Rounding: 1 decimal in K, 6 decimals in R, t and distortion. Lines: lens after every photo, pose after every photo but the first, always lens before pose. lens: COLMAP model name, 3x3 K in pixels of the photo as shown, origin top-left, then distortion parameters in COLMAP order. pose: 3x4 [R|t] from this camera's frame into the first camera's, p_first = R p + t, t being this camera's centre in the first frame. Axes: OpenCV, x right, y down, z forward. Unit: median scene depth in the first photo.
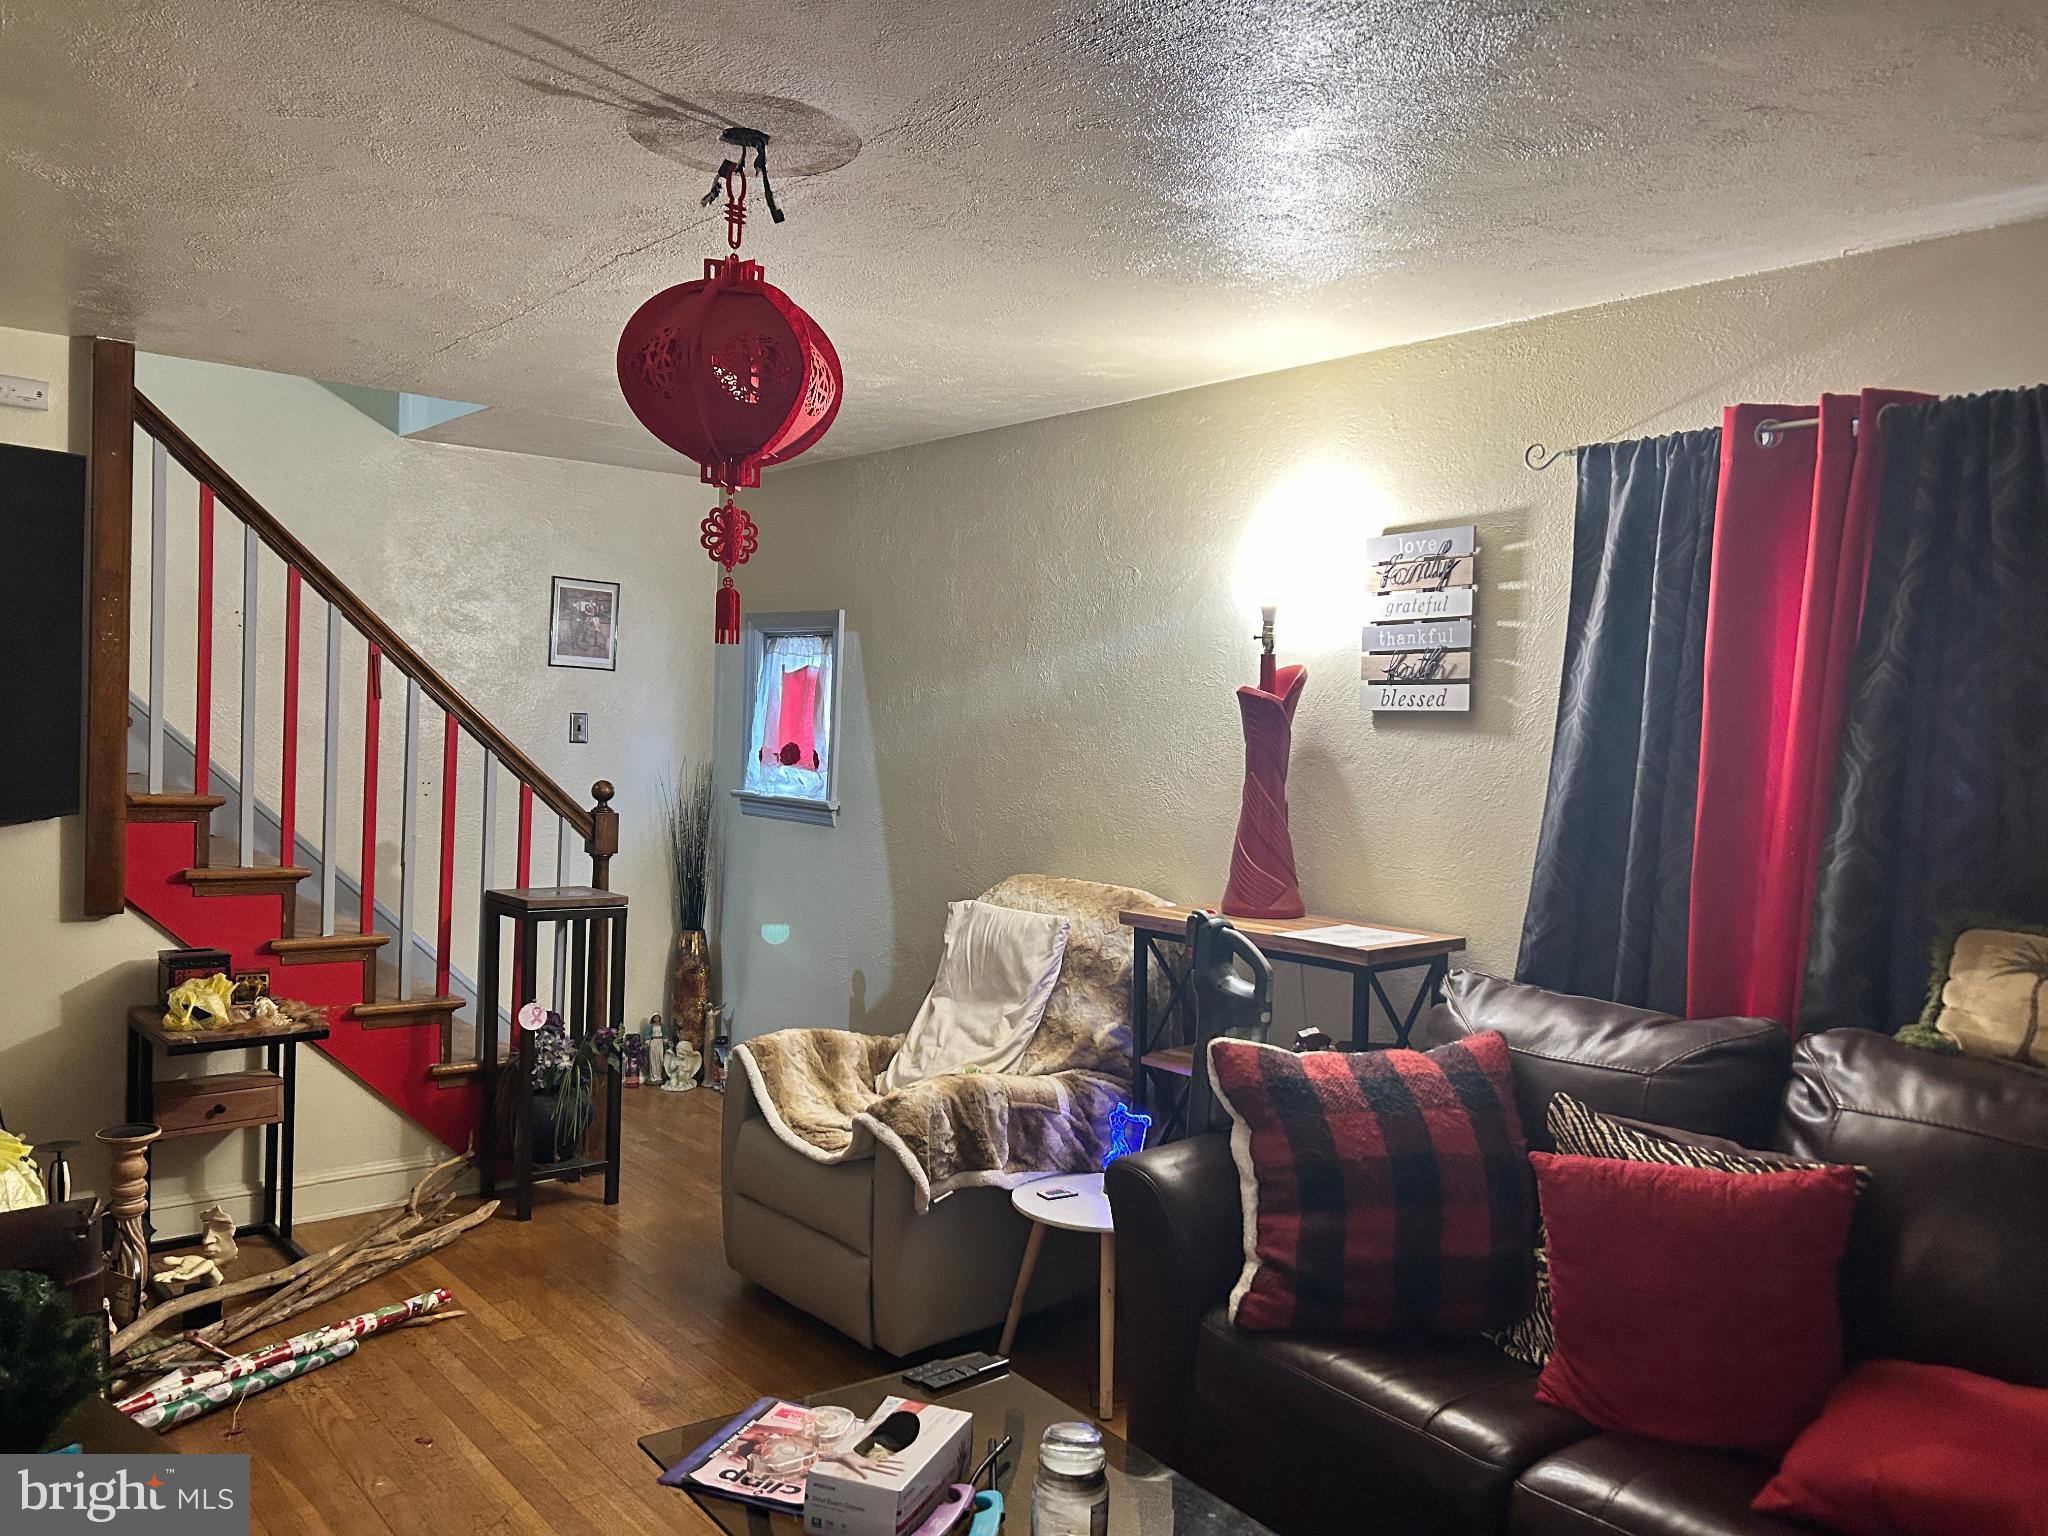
lens RADIAL K [[1525.5, 0, 1024.0], [0, 1525.5, 768.0], [0, 0, 1]] dist [0.023980, -0.004736]
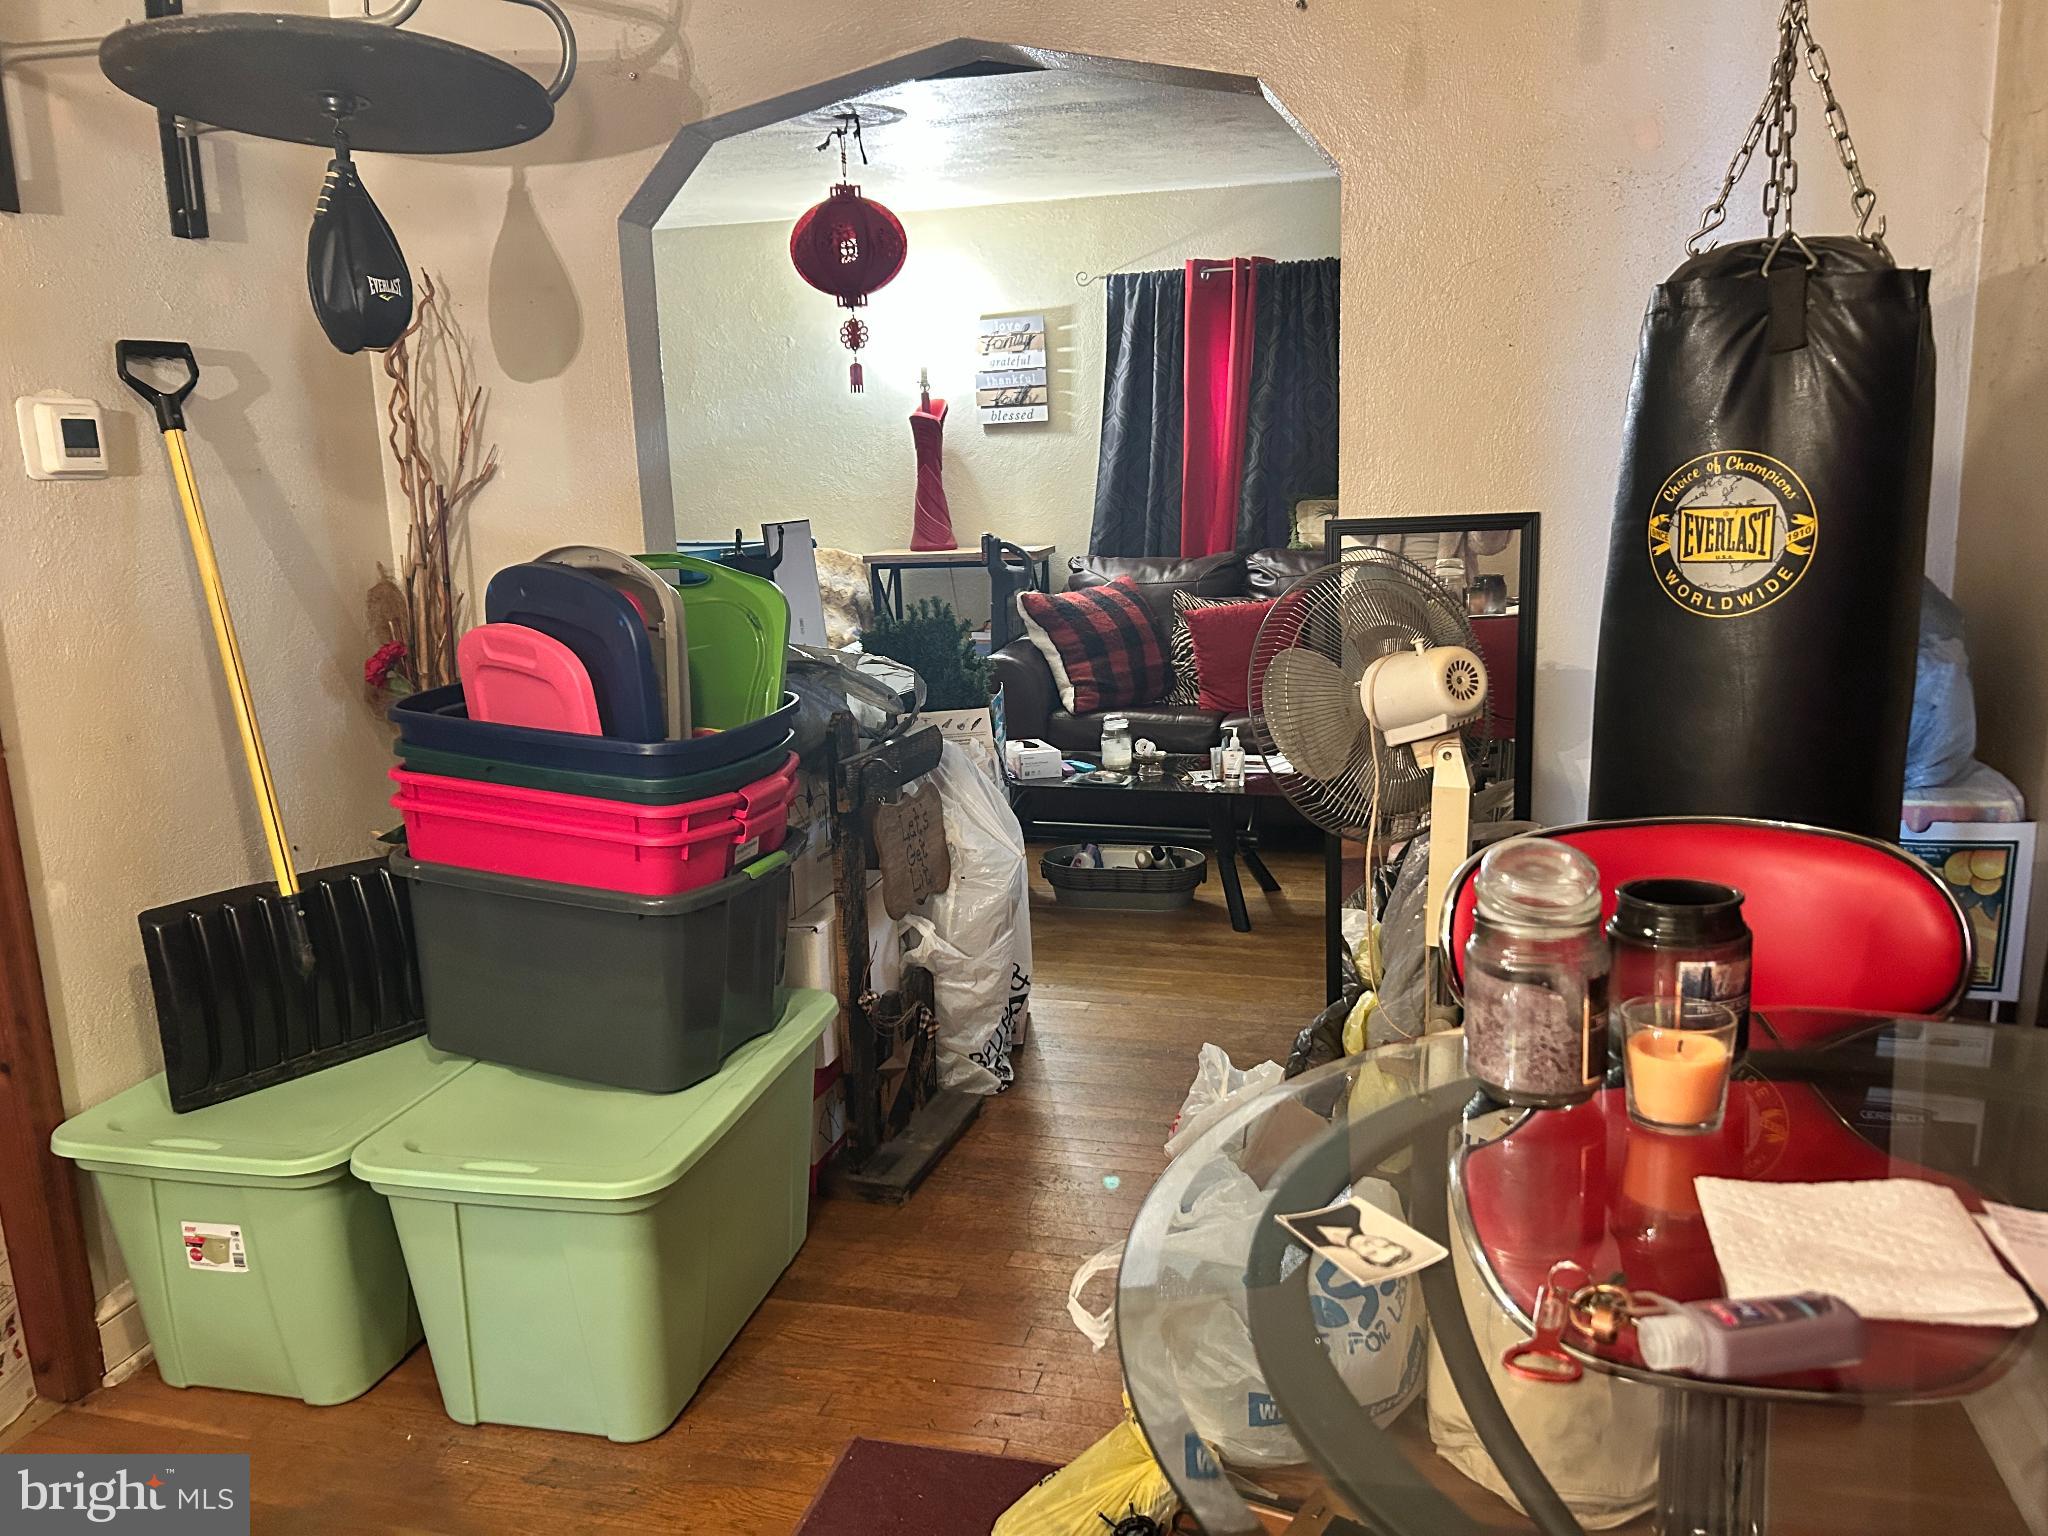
lens RADIAL K [[1556.4, 0, 1032.4], [0, 1556.4, 783.2], [0, 0, 1]] dist [0.067402, -0.076355]
pose [[0.803564, -0.177592, 0.568107, -0.881972], [0.079433, 0.977910, 0.193343, 0.025187], [-0.589894, -0.110237, 0.799921, -0.548232]]
